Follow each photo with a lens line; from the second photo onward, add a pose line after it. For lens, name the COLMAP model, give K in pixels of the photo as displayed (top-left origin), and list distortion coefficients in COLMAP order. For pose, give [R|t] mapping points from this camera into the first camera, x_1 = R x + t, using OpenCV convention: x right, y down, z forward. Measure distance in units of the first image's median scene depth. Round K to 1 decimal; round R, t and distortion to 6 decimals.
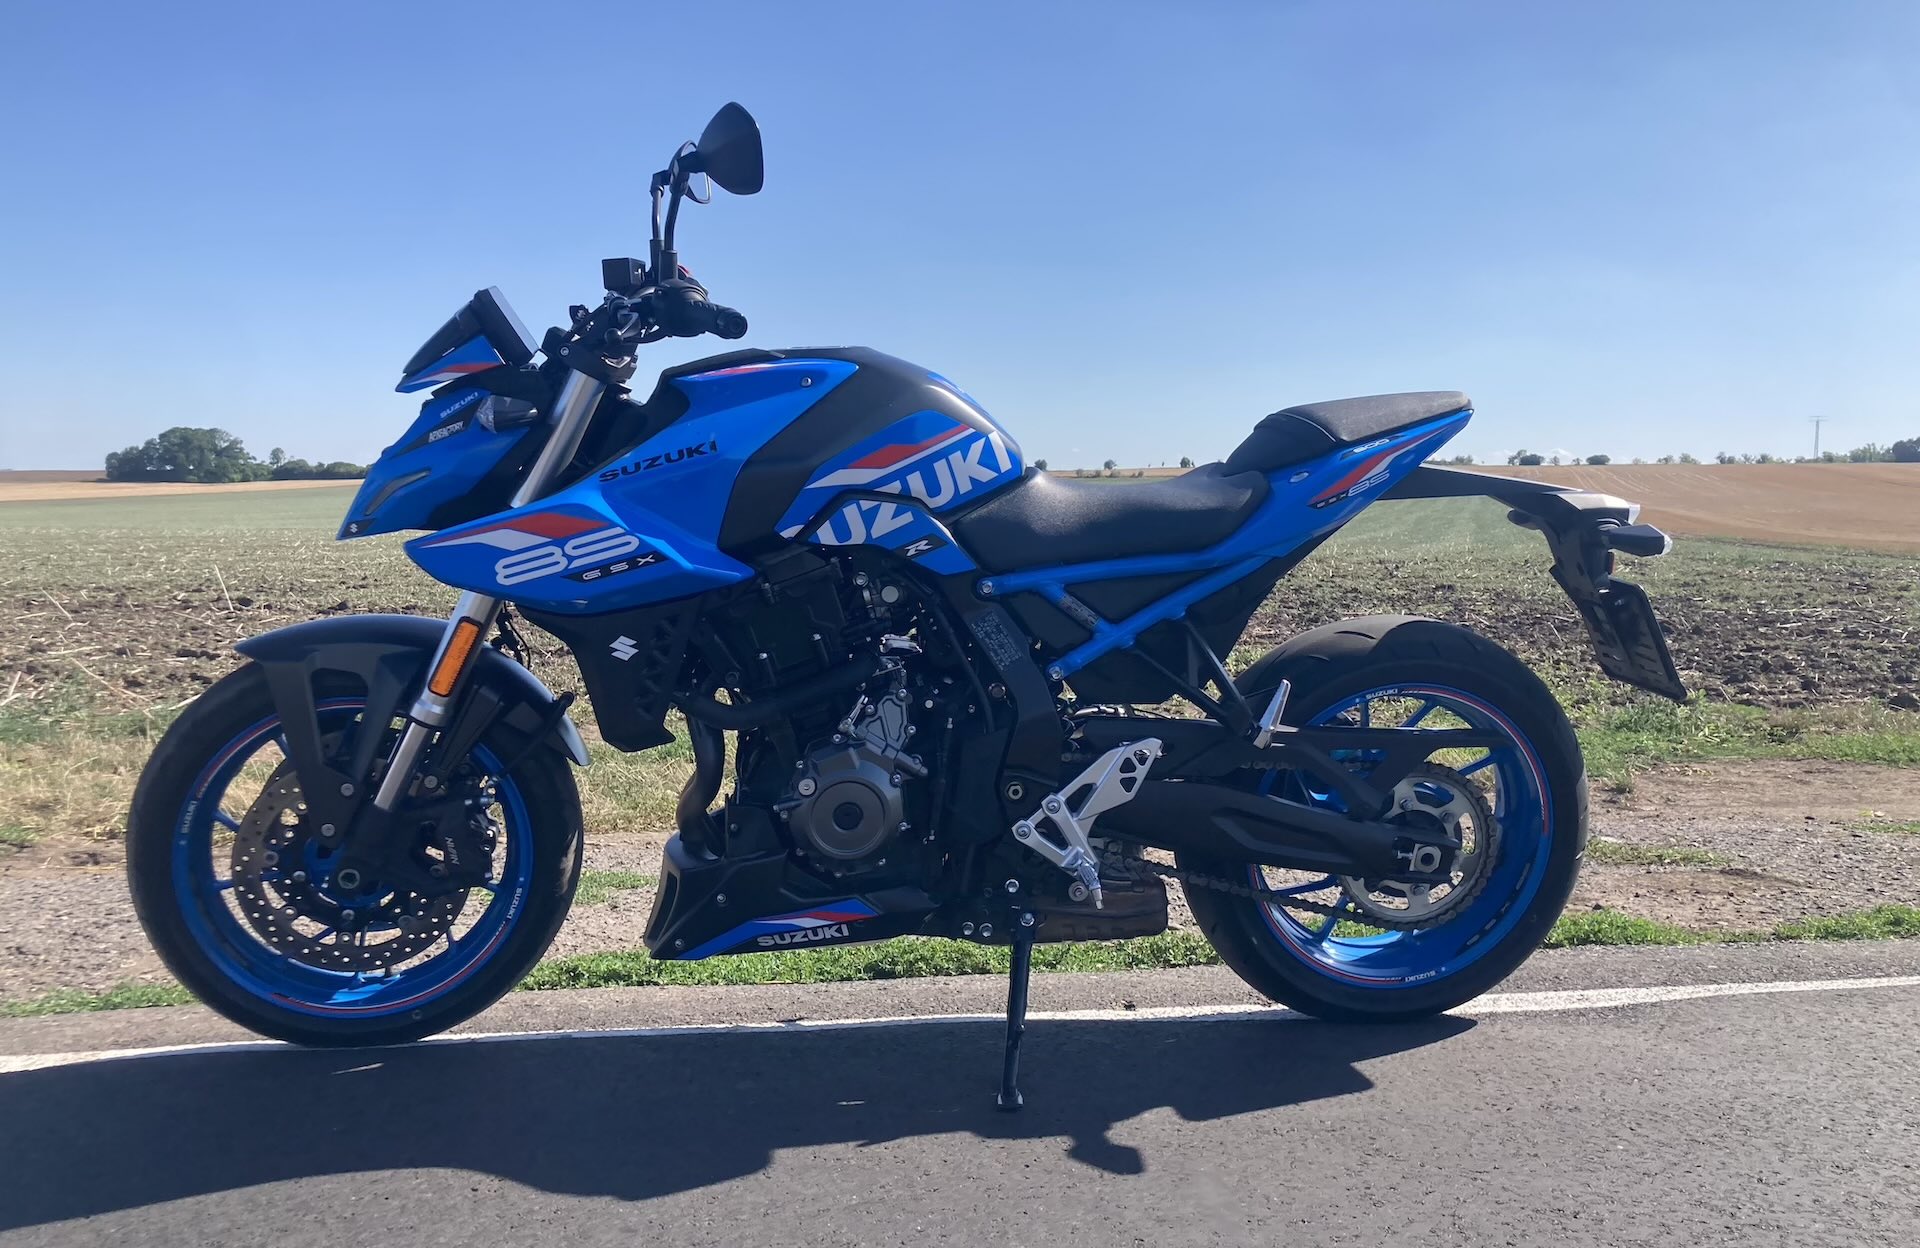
lens RADIAL K [[1644.1, 0, 997.8], [0, 1644.1, 624.3], [0, 0, 1]] dist [0.070771, -0.001284]
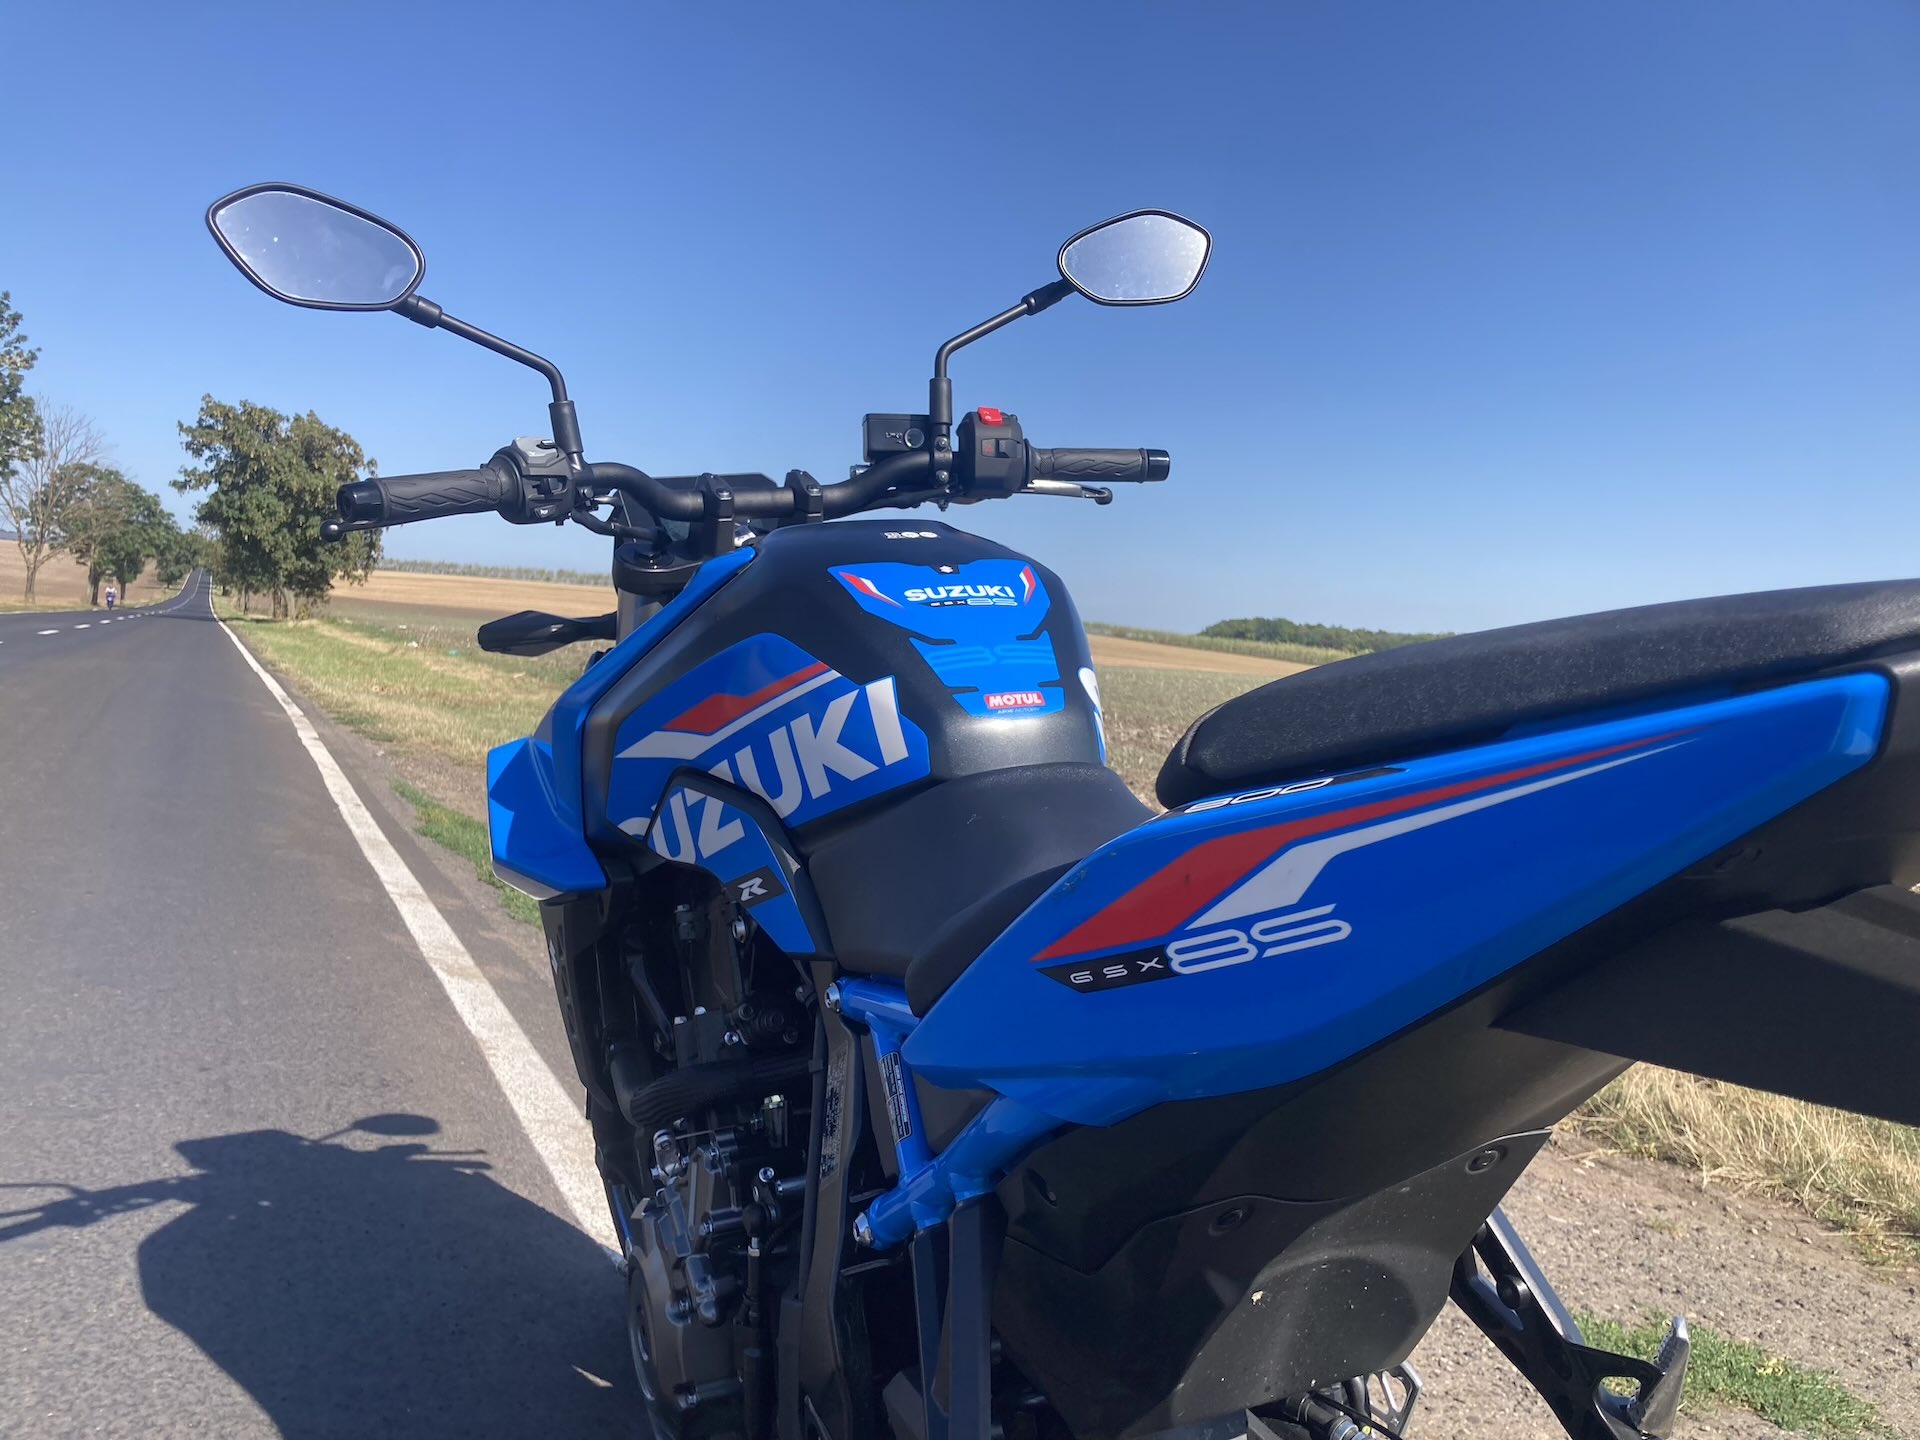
lens RADIAL K [[1594.7, 0, 956.9], [0, 1594.7, 695.8], [0, 0, 1]] dist [0.055613, -0.004815]
pose [[0.268159, 0.048075, -0.962174, 0.454766], [-0.138303, 0.990330, 0.010937, -0.121272], [0.953395, 0.130139, 0.272215, 0.901669]]
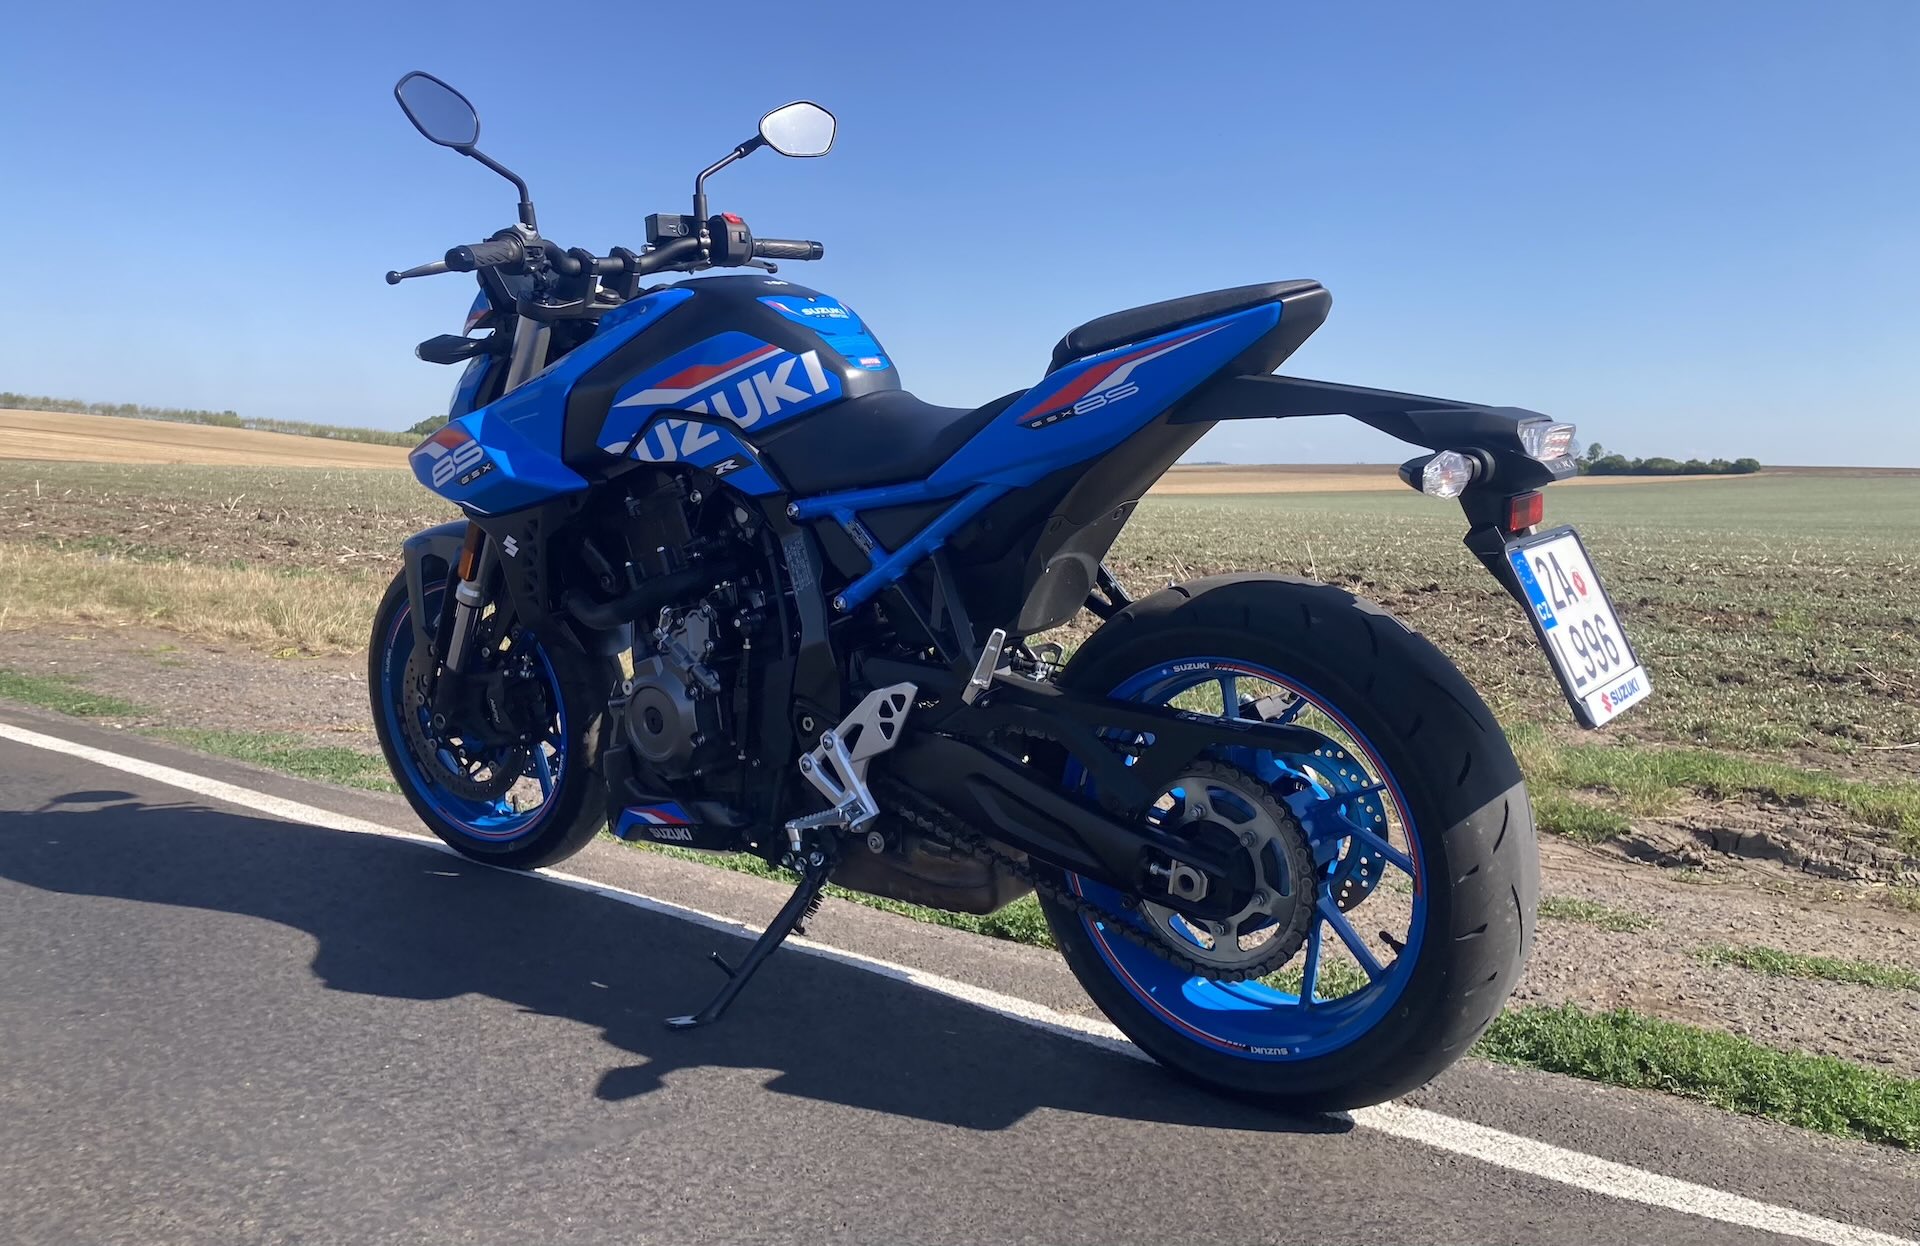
lens RADIAL K [[1633.3, 0, 961.4], [0, 1633.3, 544.0], [0, 0, 1]] dist [0.080869, -0.000489]
pose [[0.687510, 0.044927, -0.724784, 0.776351], [-0.079189, 0.996770, -0.013330, 0.002953], [0.721844, 0.066560, 0.688847, 0.405300]]
